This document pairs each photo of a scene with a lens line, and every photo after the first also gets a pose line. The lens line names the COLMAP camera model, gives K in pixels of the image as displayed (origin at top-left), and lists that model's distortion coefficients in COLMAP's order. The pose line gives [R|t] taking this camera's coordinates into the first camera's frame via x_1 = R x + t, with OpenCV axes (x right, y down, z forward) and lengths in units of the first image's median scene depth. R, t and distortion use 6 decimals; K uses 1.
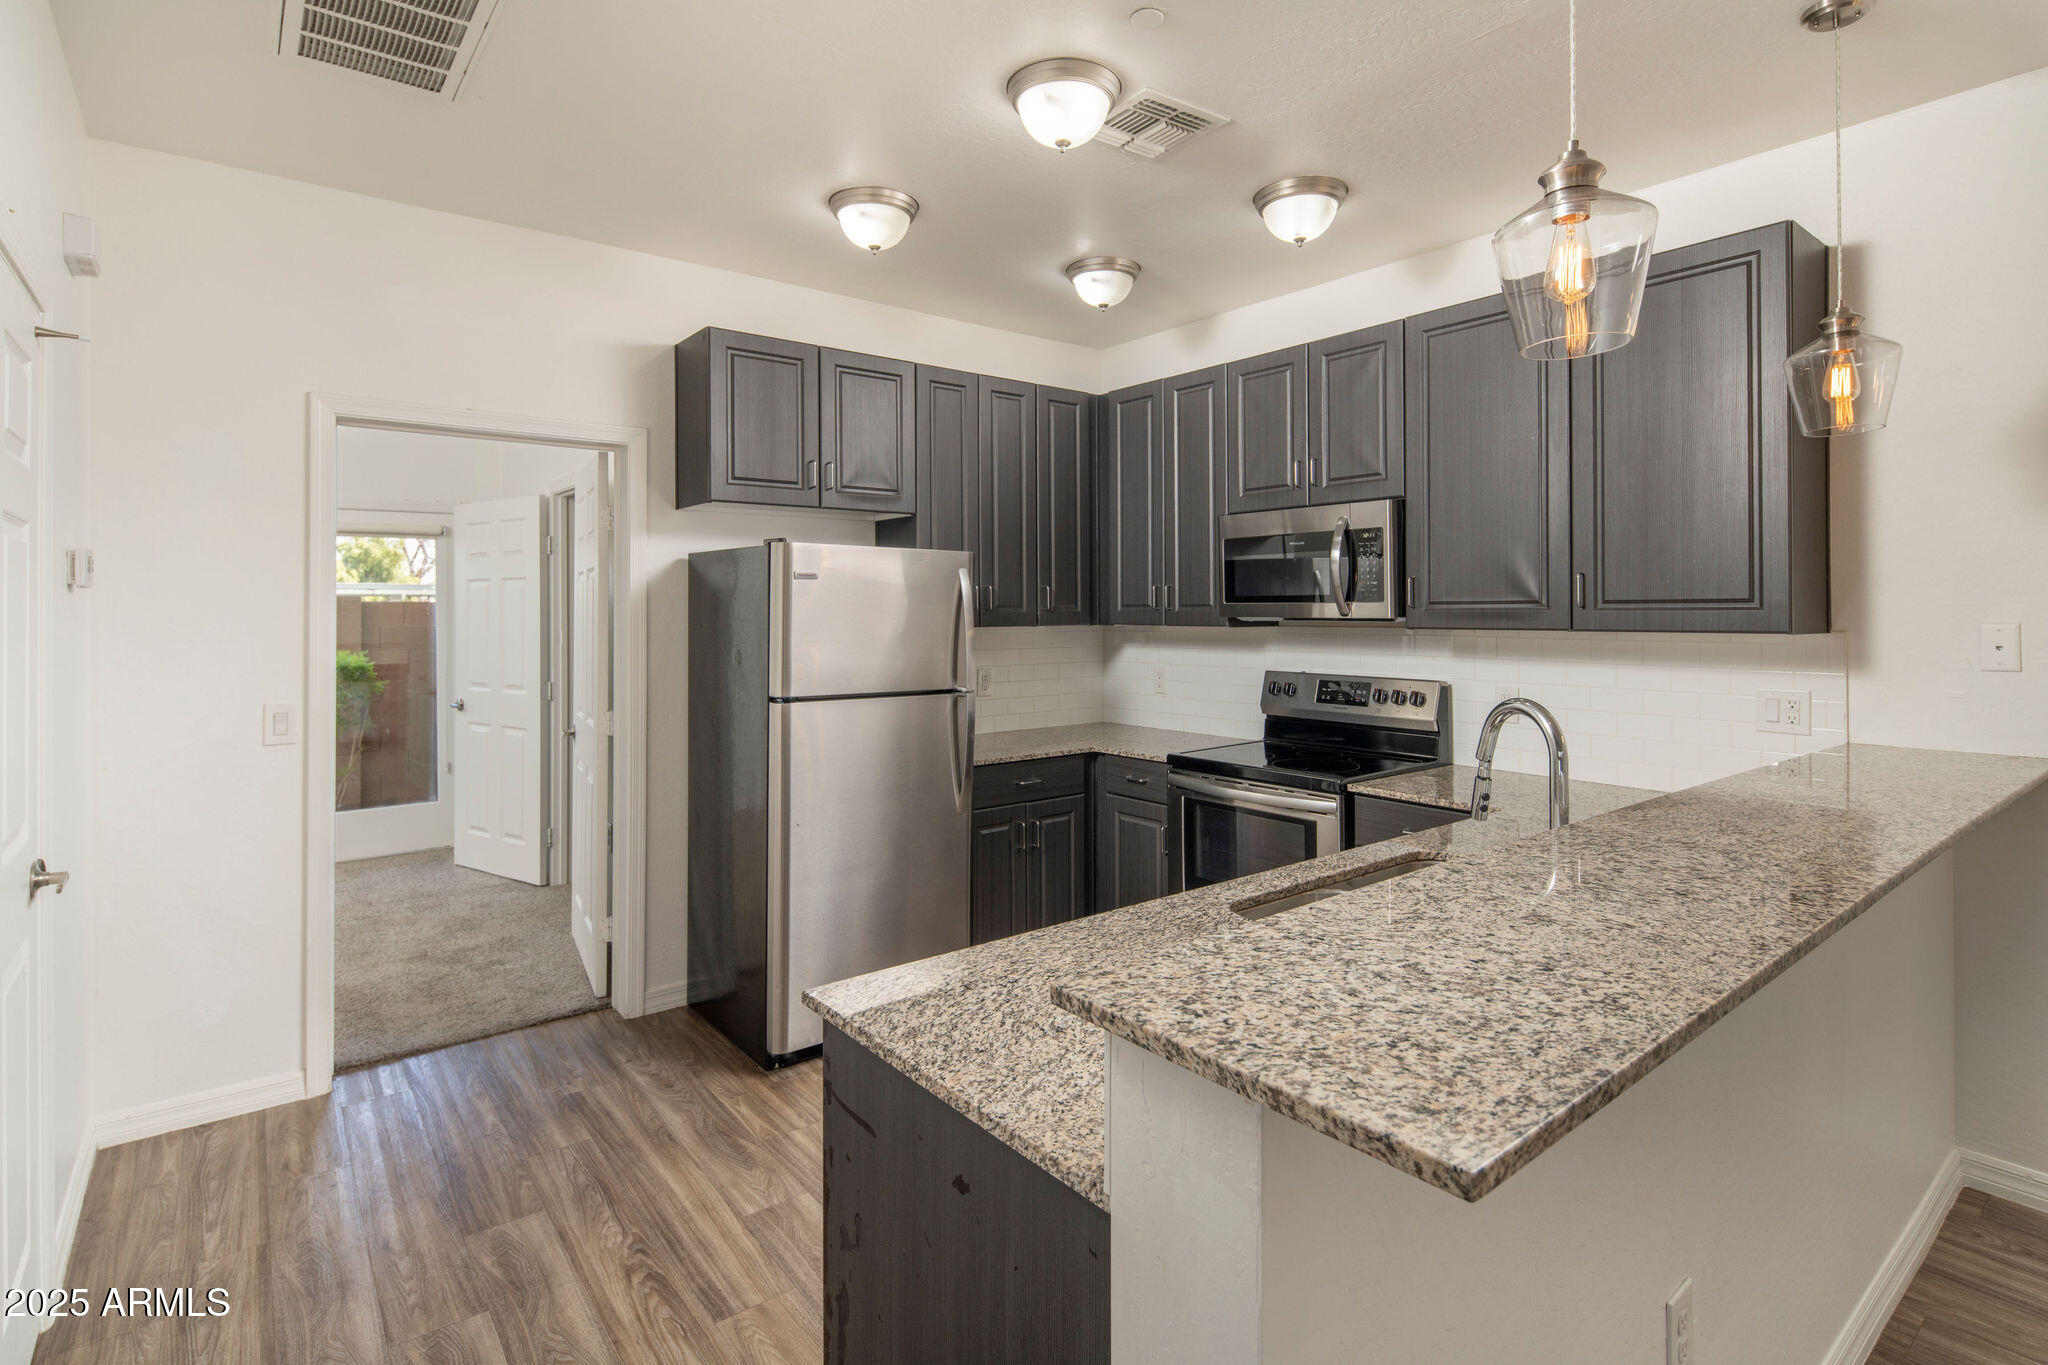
lens RADIAL K [[1002.0, 0, 1023.9], [0, 1002.0, 610.8], [0, 0, 1]] dist [-0.000592, -0.000617]
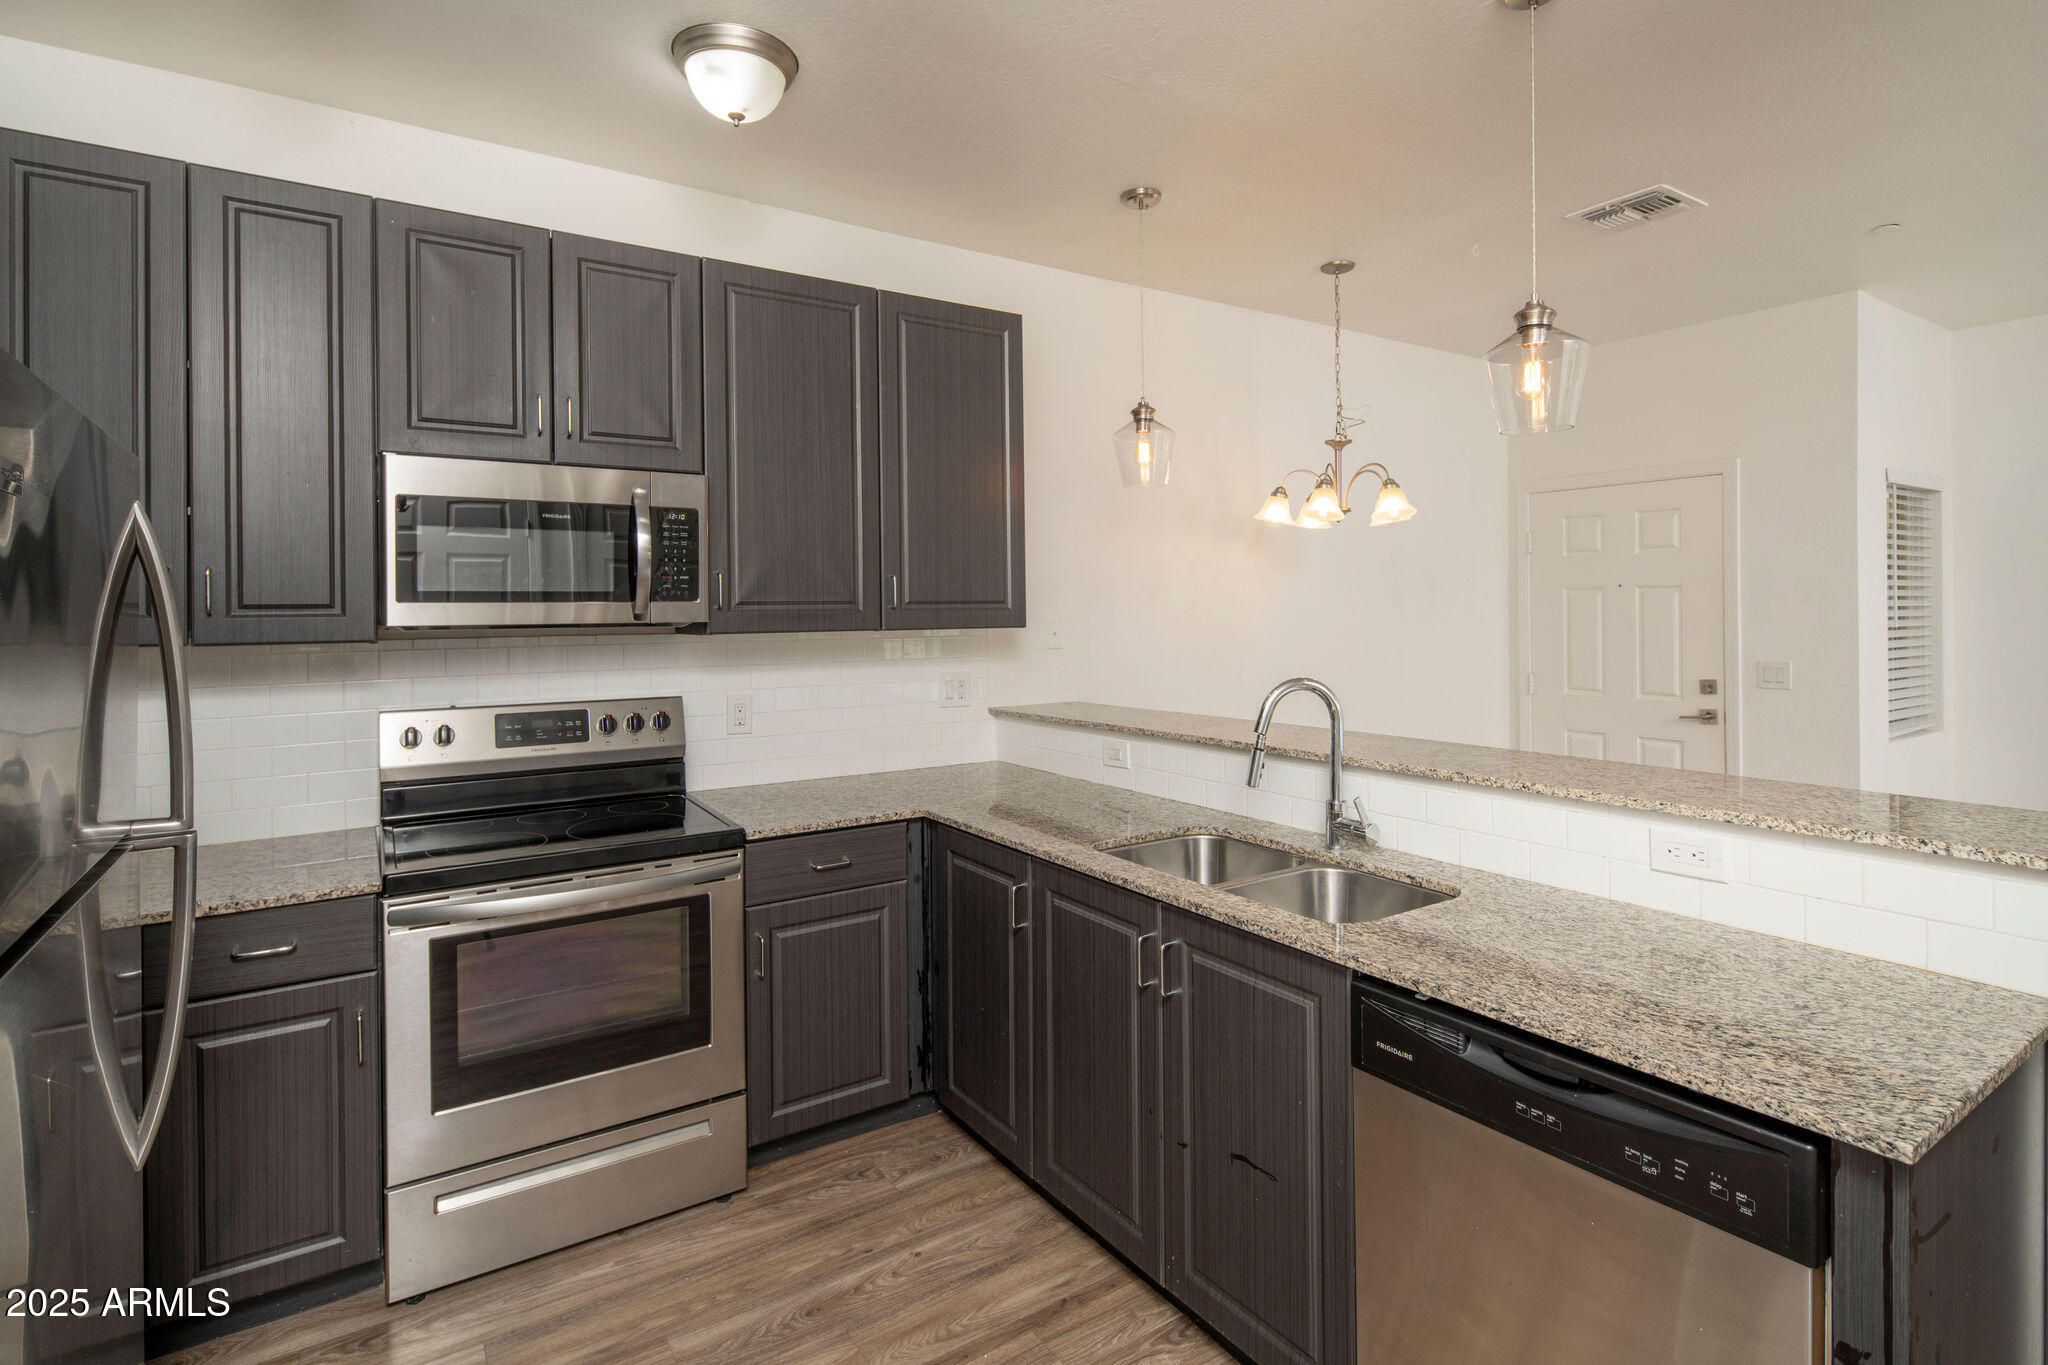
lens RADIAL K [[1002.0, 0, 1023.9], [0, 1002.0, 610.8], [0, 0, 1]] dist [-0.000592, -0.000617]
pose [[0.077767, 0.000967, 0.996971, -0.426266], [0.007687, 0.999969, -0.001570, 0.001212], [-0.996942, 0.007786, 0.077757, 0.690273]]
